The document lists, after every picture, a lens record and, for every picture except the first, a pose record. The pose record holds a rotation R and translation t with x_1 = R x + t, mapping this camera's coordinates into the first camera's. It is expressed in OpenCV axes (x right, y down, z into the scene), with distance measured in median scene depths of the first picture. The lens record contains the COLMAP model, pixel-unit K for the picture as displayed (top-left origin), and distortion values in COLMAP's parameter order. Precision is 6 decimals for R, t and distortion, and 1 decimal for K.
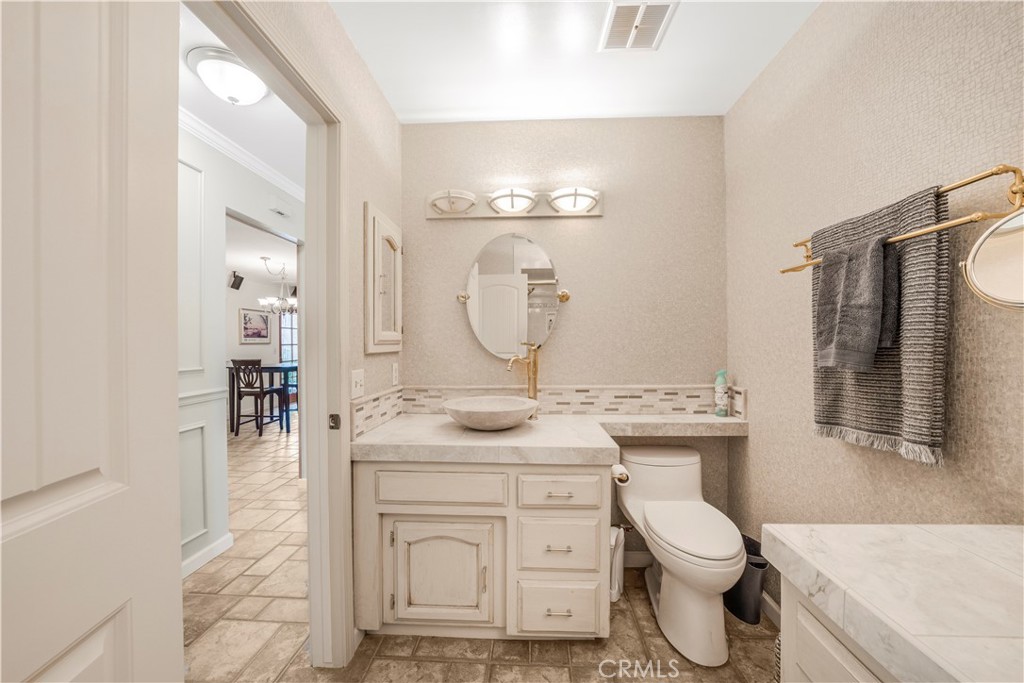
lens RADIAL K [[377.4, 0, 512.0], [0, 377.4, 341.5], [0, 0, 1]] dist [-0.024254, 0.005424]
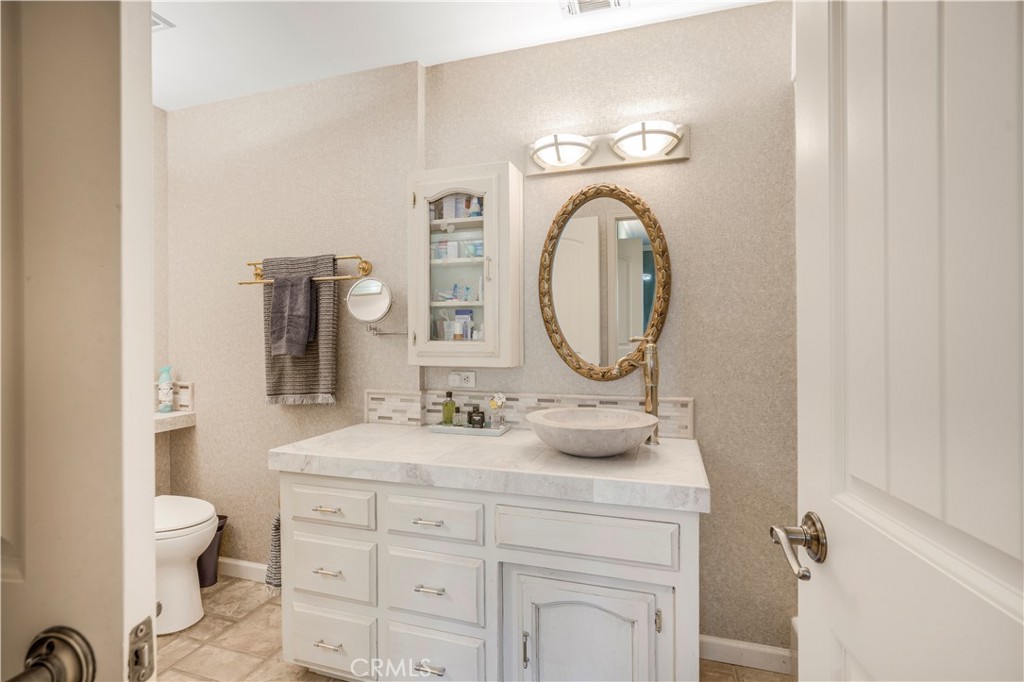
lens RADIAL K [[489.3, 0, 511.2], [0, 489.3, 335.2], [0, 0, 1]] dist [-0.002416, -0.000277]
pose [[0.269564, 0.003556, 0.962976, -0.814653], [0.002784, 0.999986, -0.004472, 0.000191], [-0.962978, 0.003886, 0.269551, -0.439785]]
